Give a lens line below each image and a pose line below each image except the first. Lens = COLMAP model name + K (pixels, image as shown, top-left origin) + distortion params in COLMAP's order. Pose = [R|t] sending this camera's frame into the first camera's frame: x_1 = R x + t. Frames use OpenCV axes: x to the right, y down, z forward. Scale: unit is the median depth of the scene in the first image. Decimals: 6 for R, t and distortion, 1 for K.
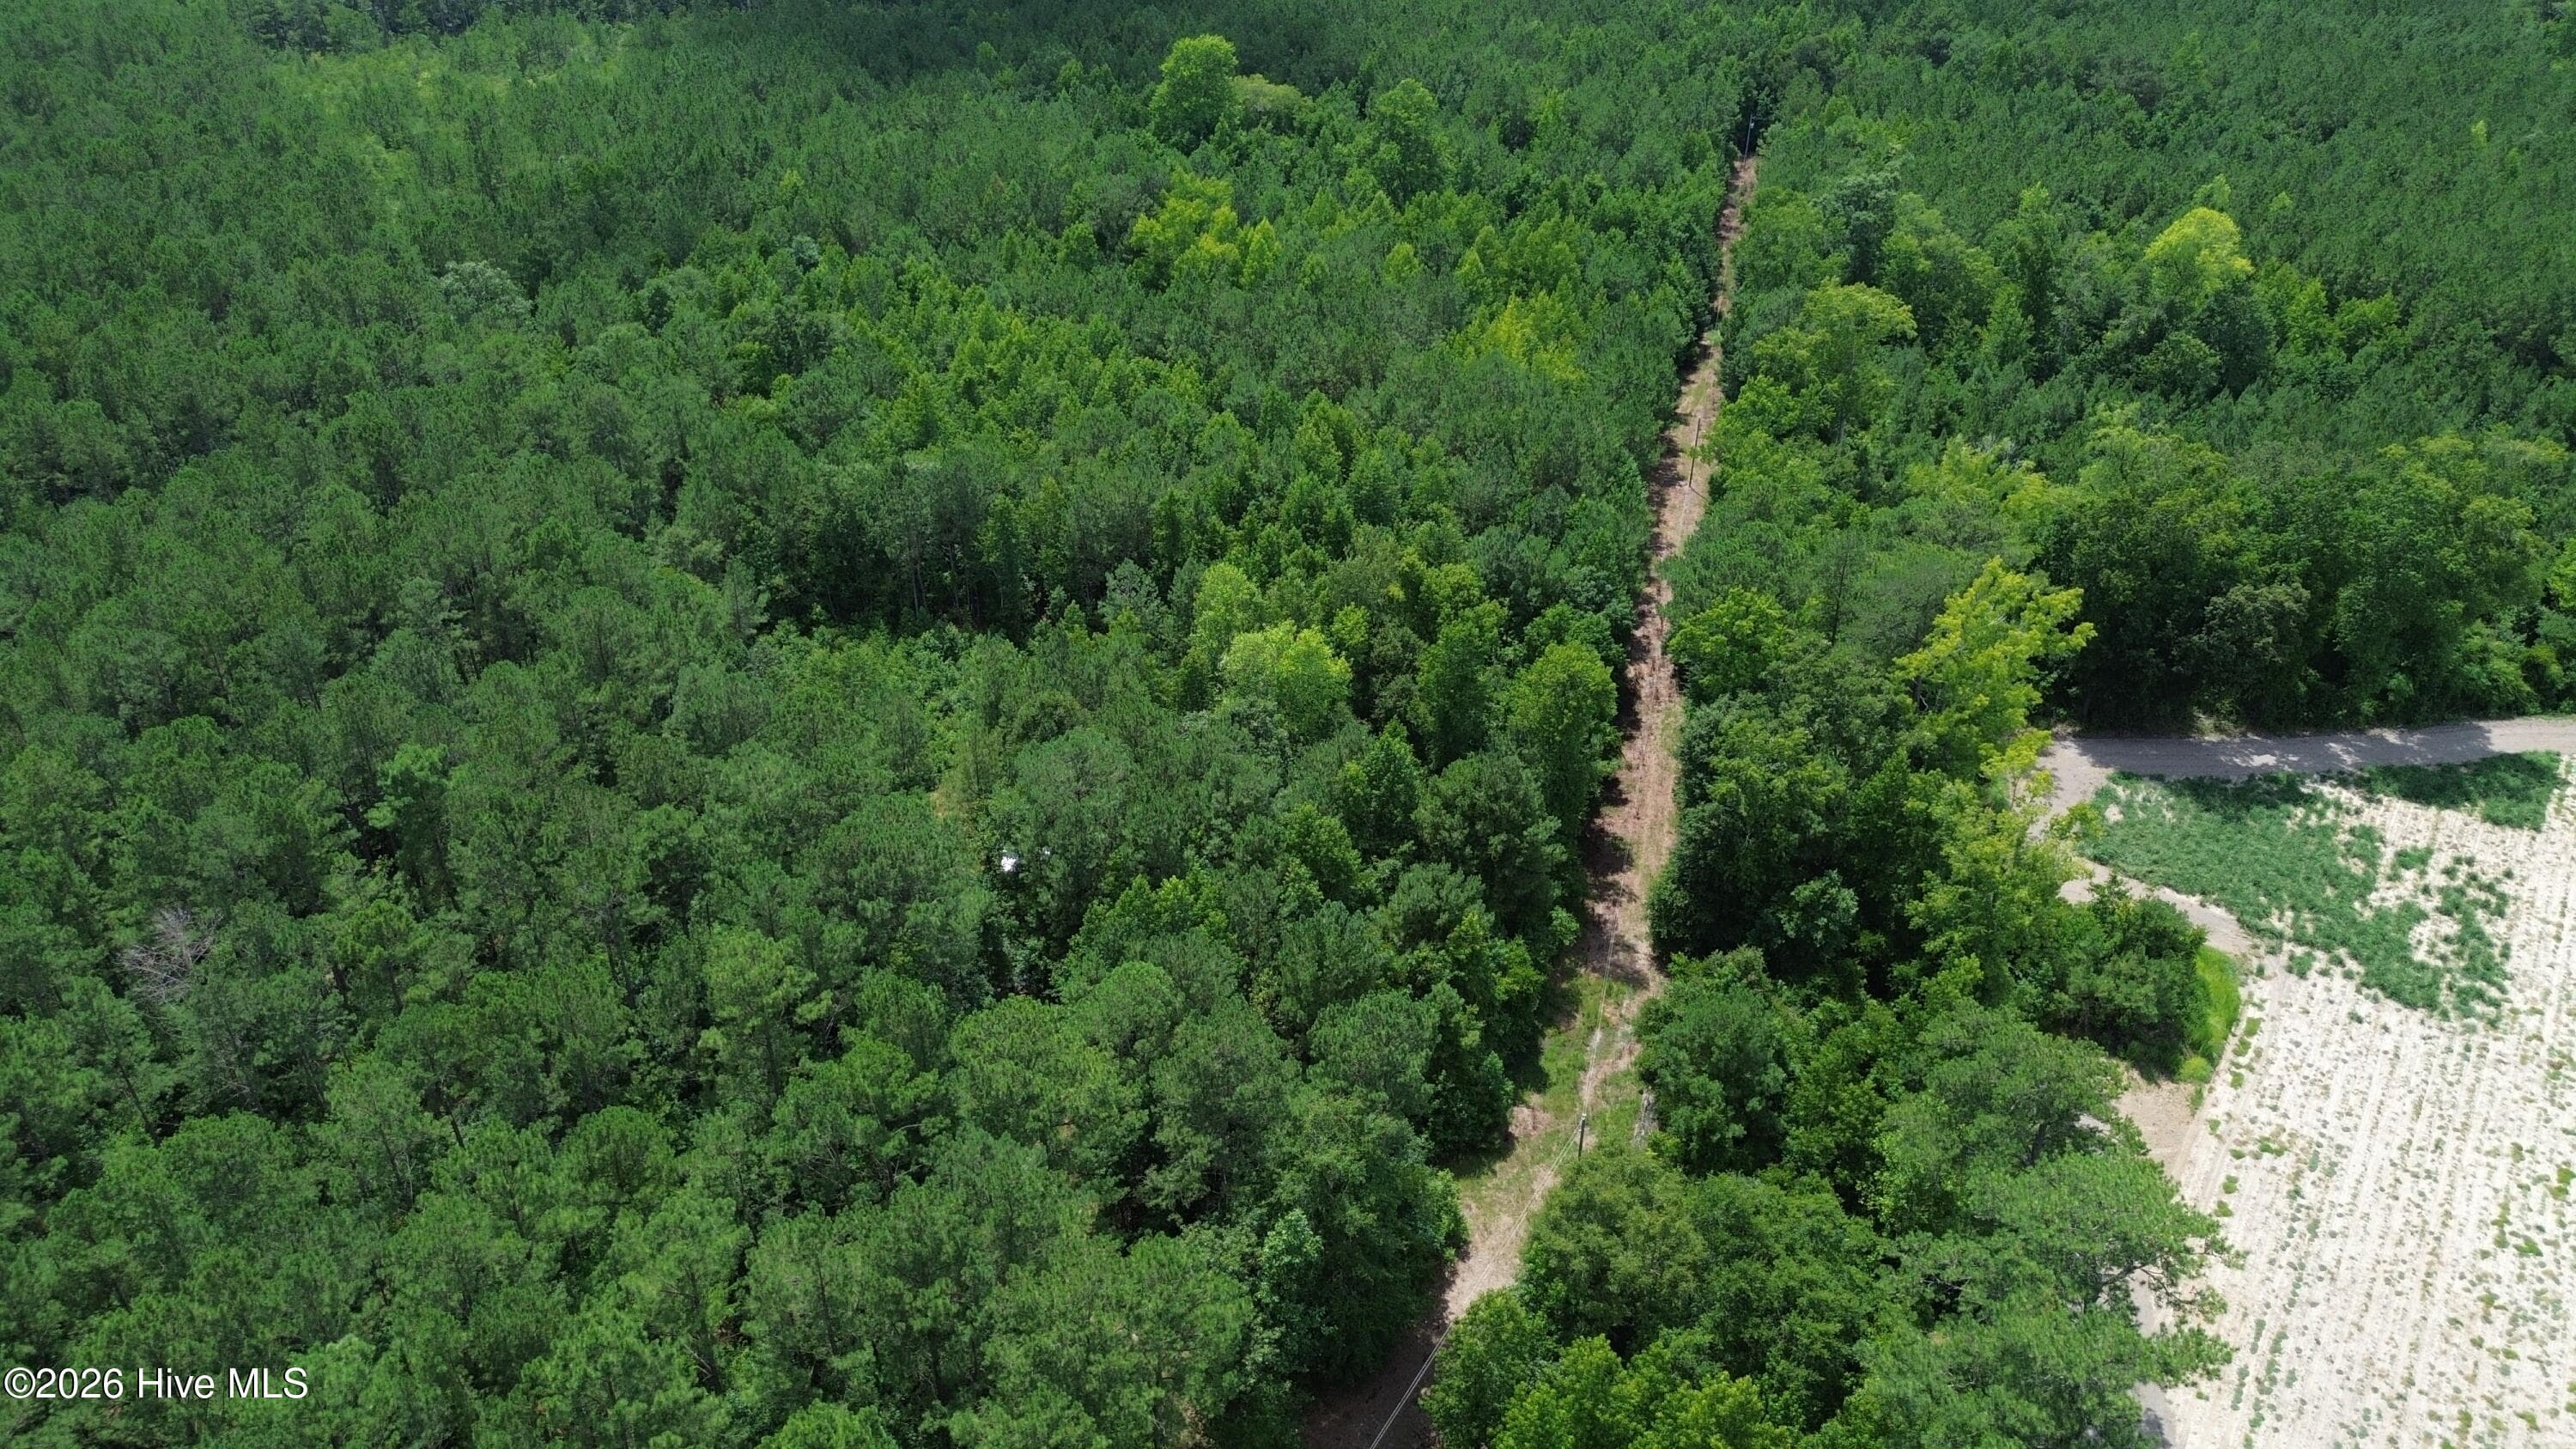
lens RADIAL K [[1869.9, 0, 1294.9], [0, 1869.9, 720.5], [0, 0, 1]] dist [0.057614, -0.052303]
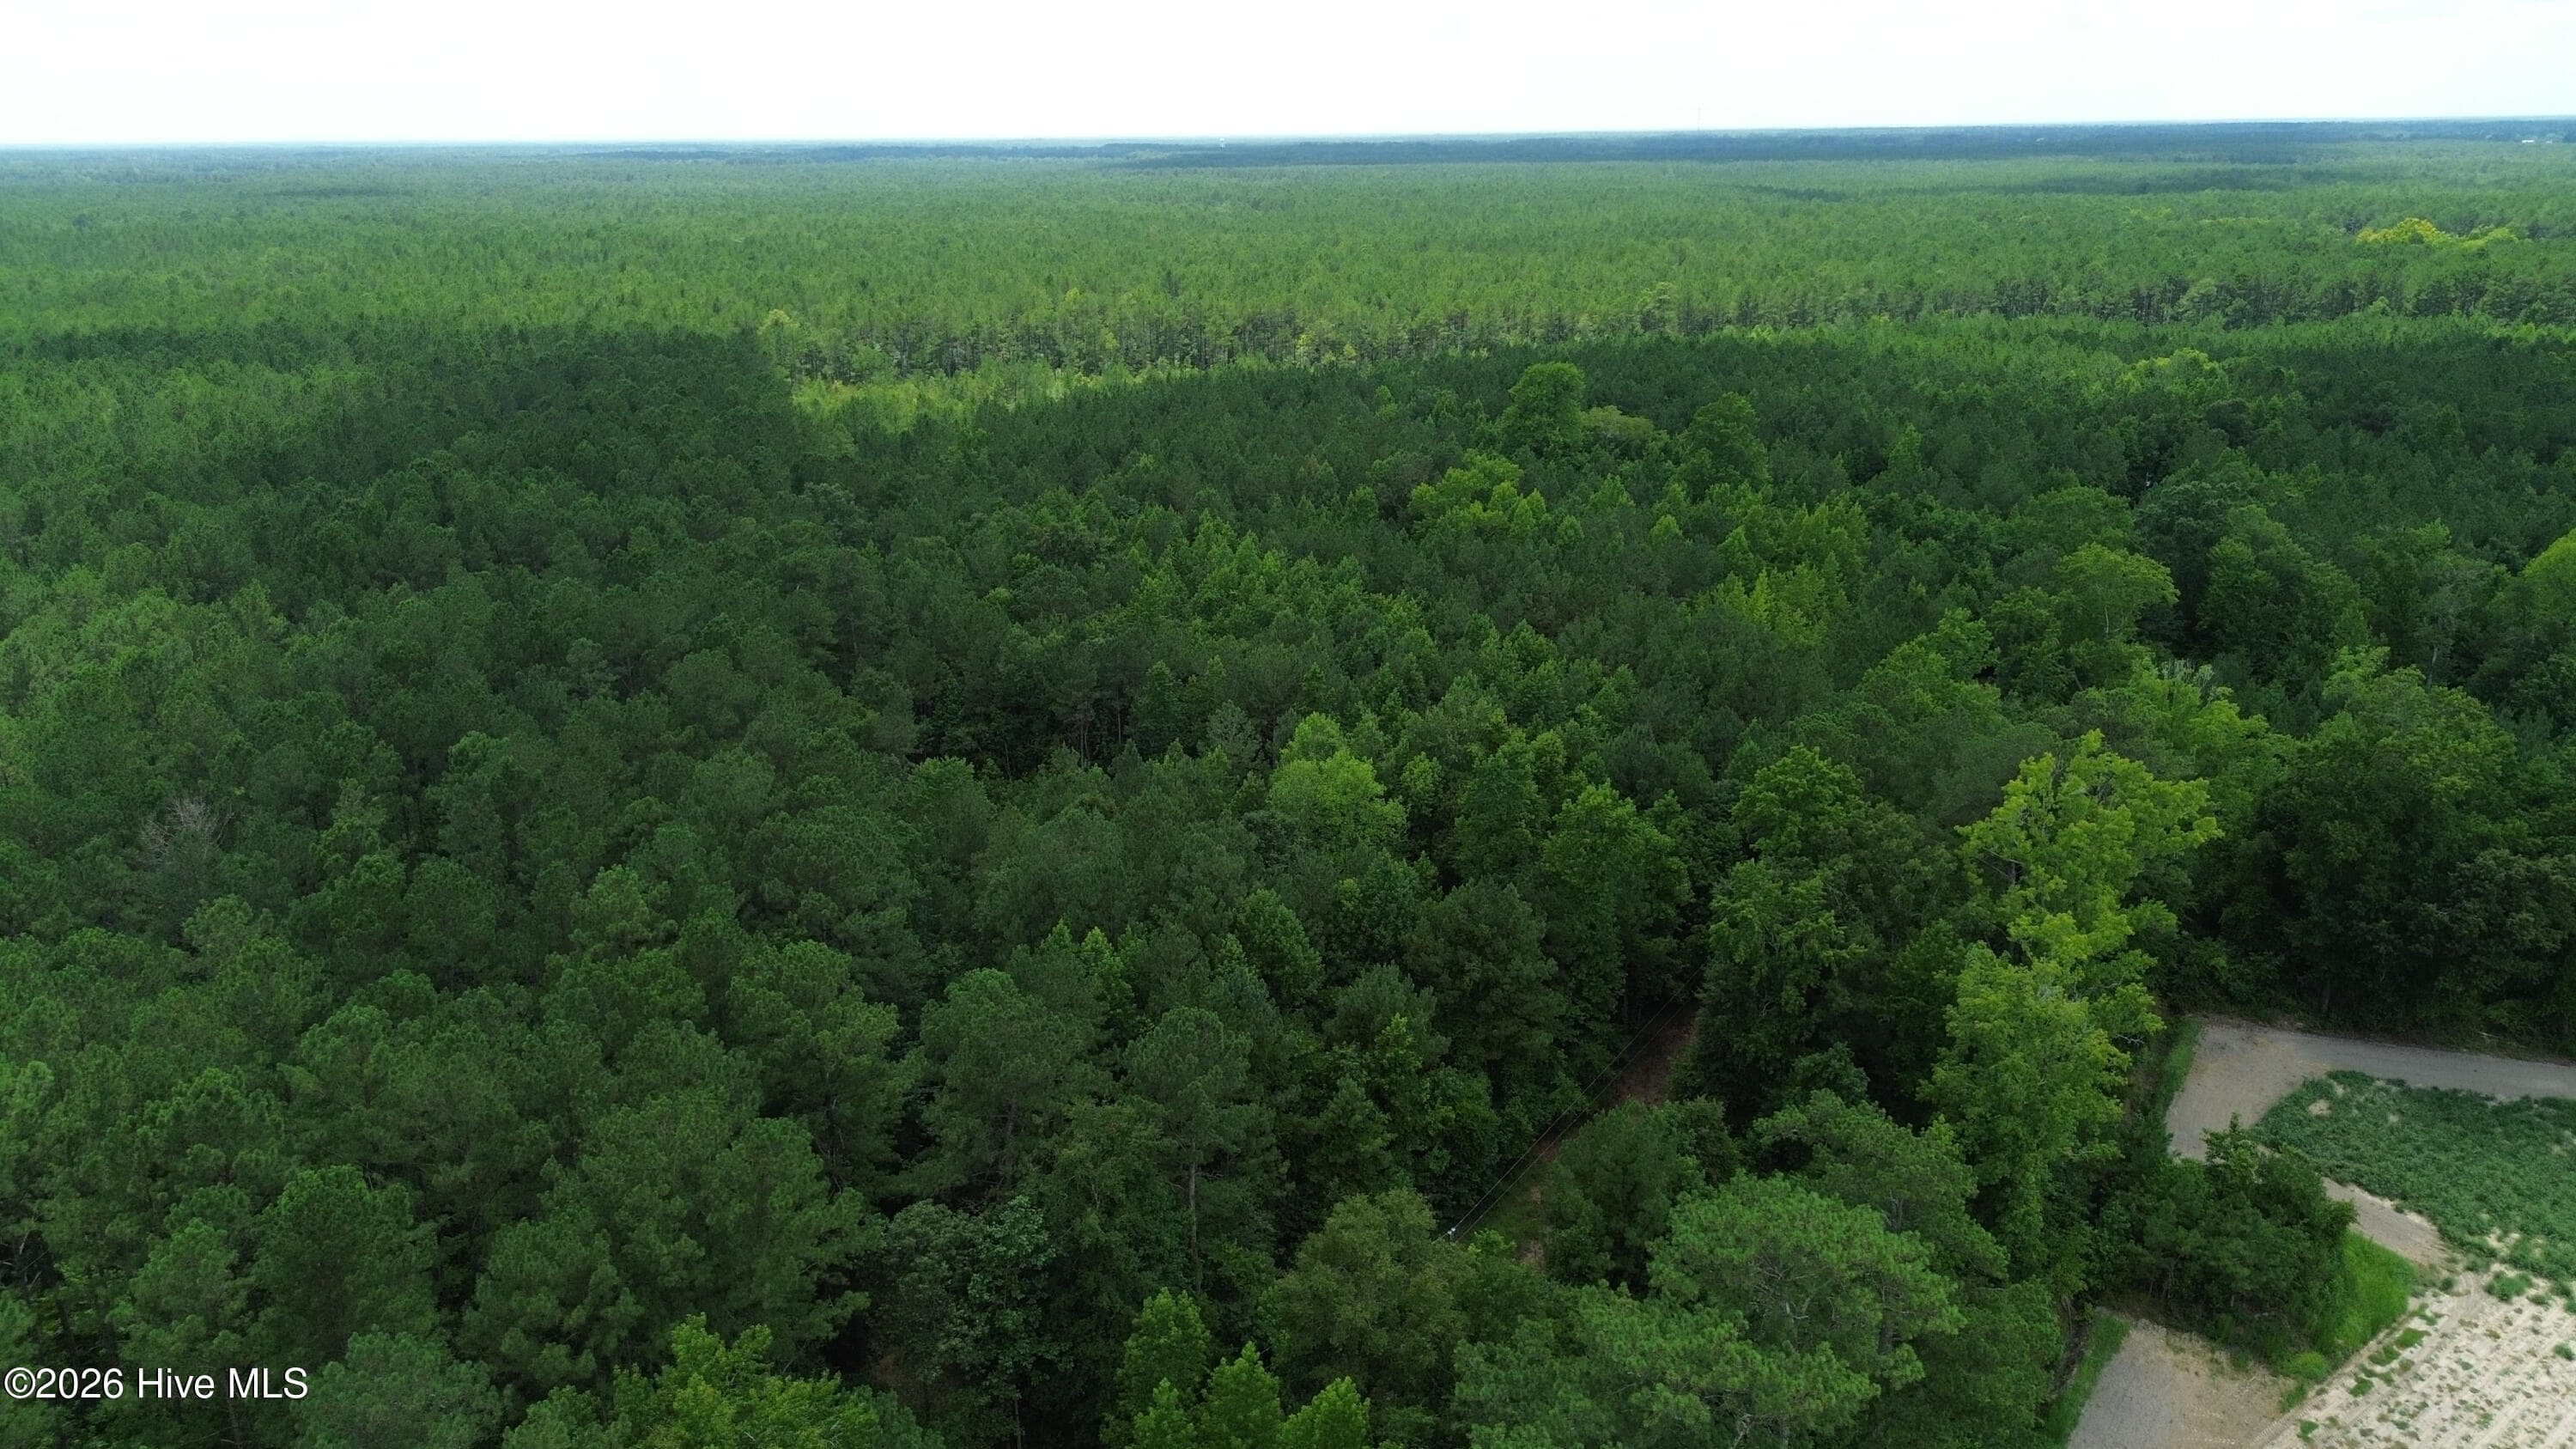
lens RADIAL K [[1869.9, 0, 1270.1], [0, 1869.9, 732.4], [0, 0, 1]] dist [0.057614, -0.052303]
pose [[0.953026, 0.088984, -0.289522, 0.222265], [-0.152380, 0.966955, -0.204398, 0.128973], [0.261767, 0.238914, 0.935093, 0.069790]]
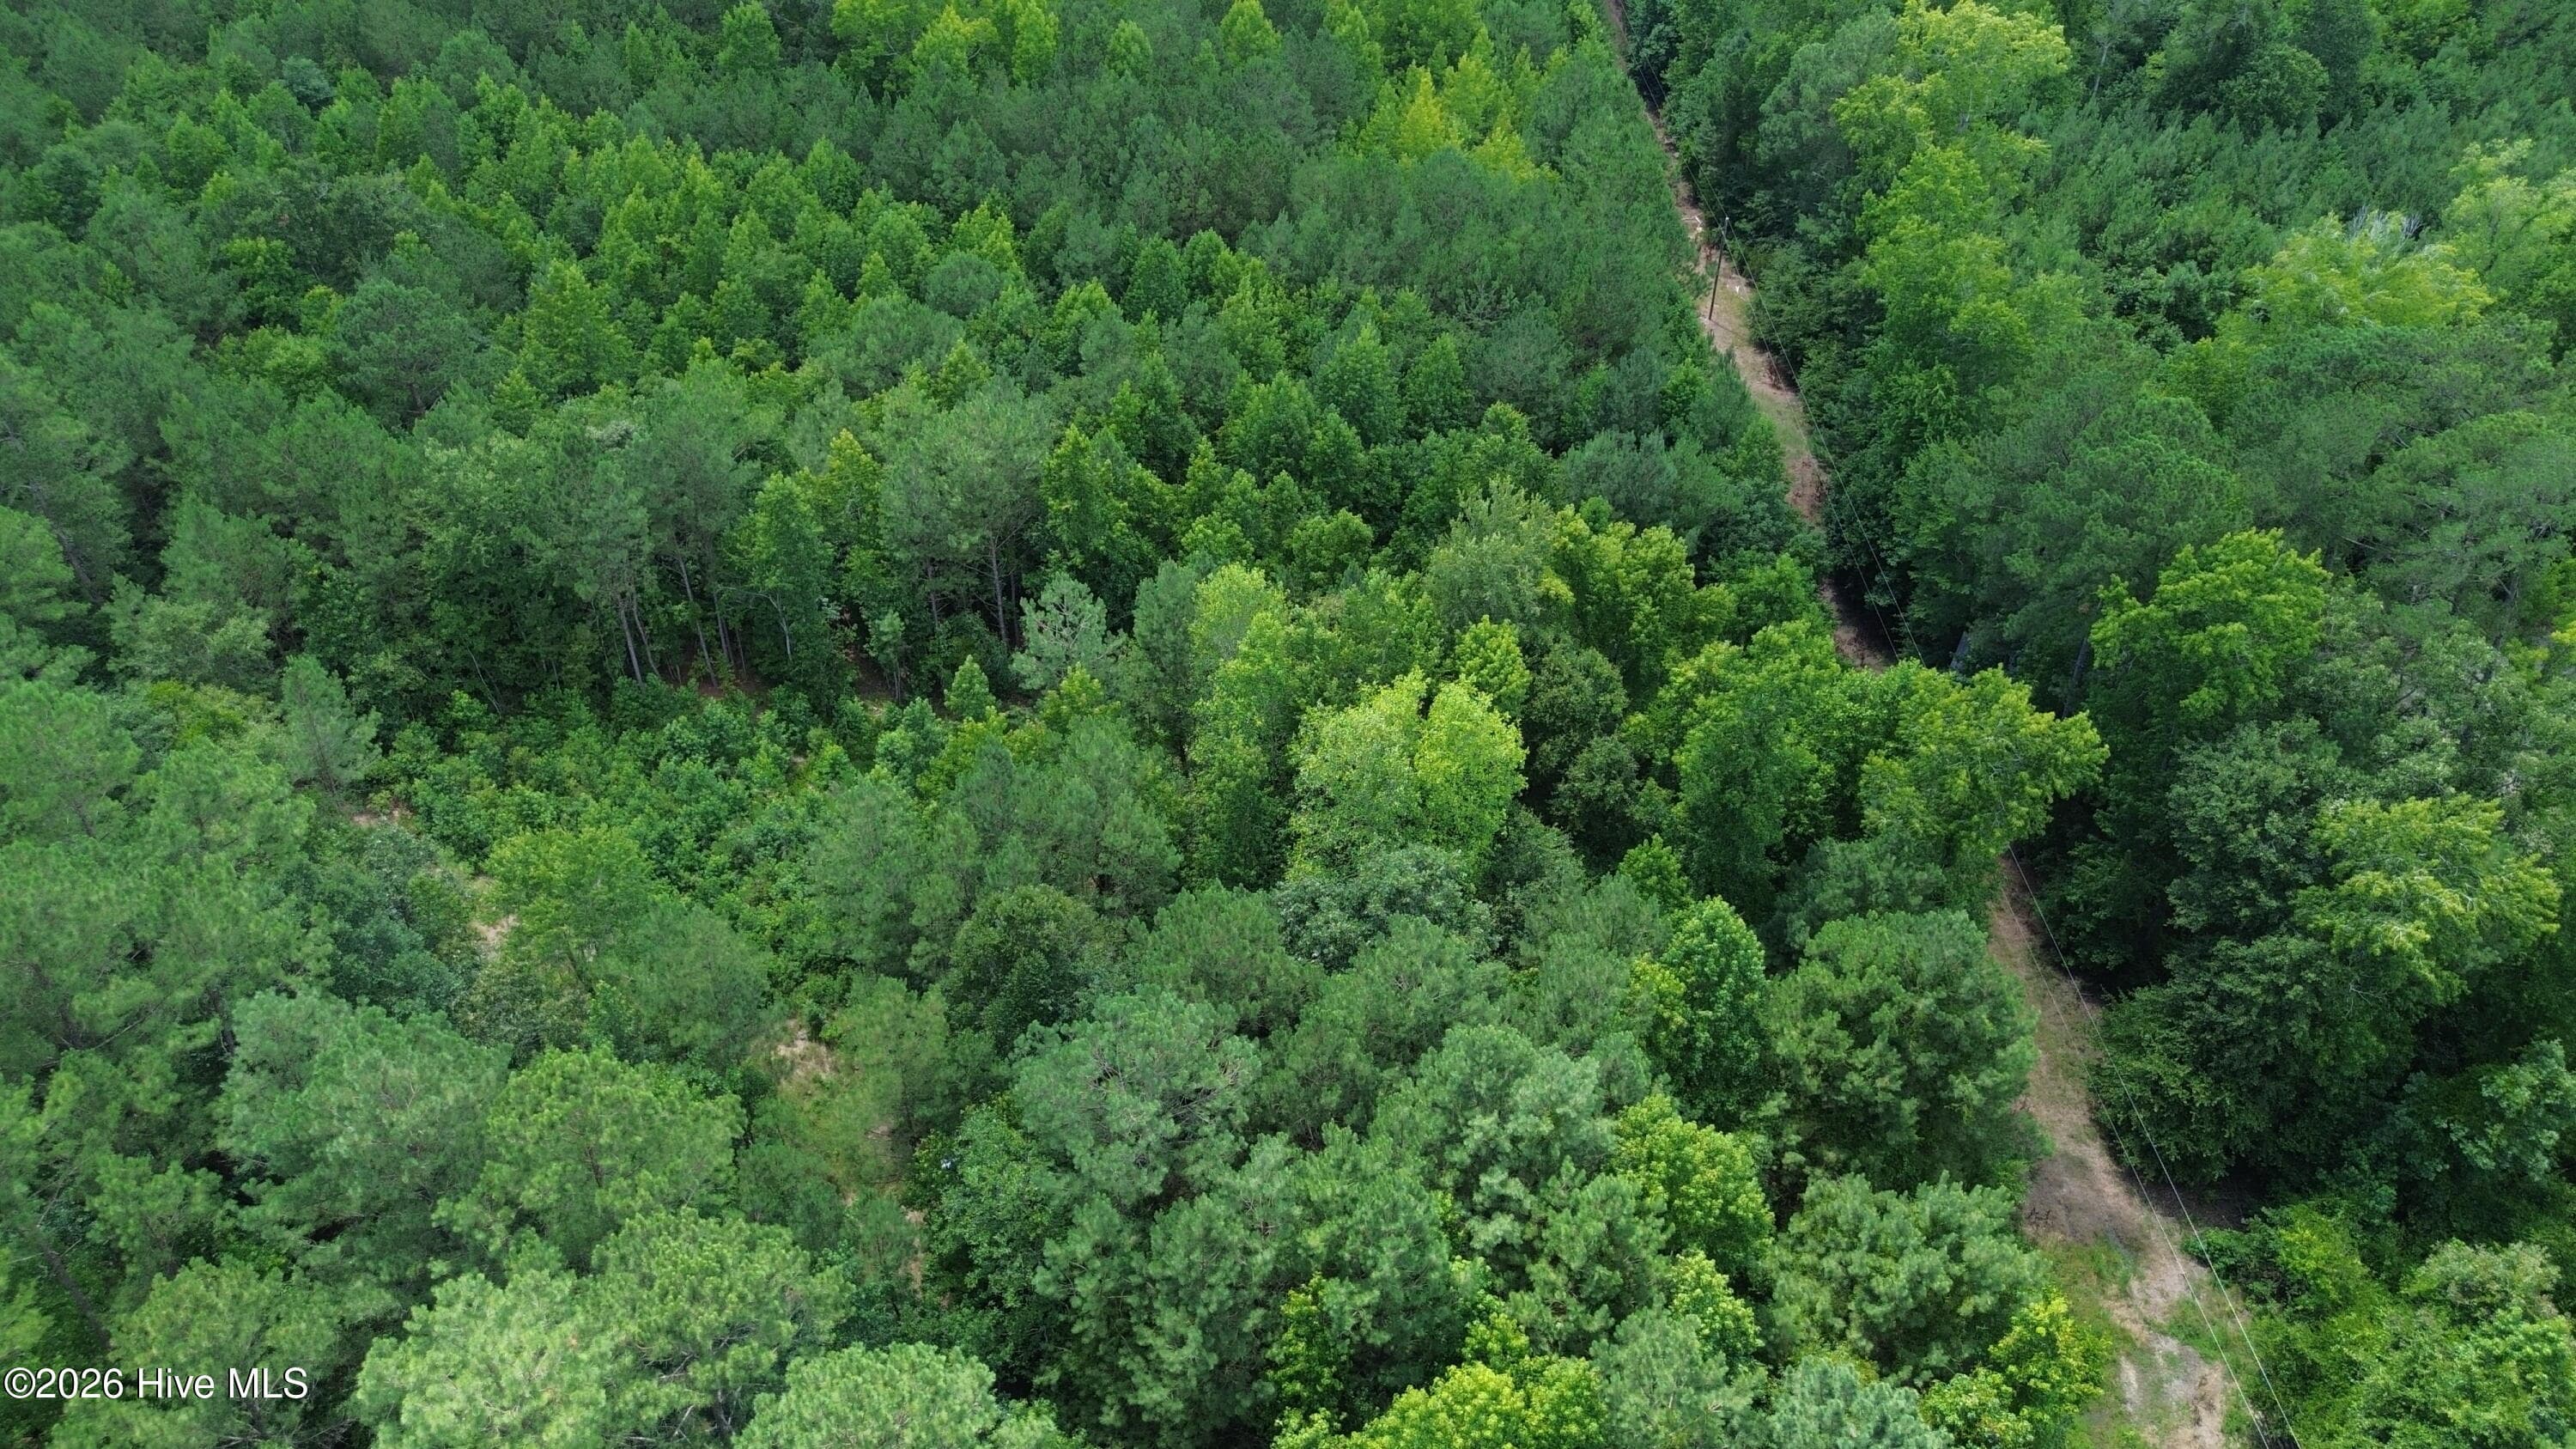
lens RADIAL K [[1869.9, 0, 1286.9], [0, 1869.9, 717.3], [0, 0, 1]] dist [0.057614, -0.052303]
pose [[0.972283, -0.142015, 0.185736, -0.133848], [0.123655, 0.986538, 0.107011, -0.097712], [-0.198433, -0.081078, 0.976755, 0.438935]]
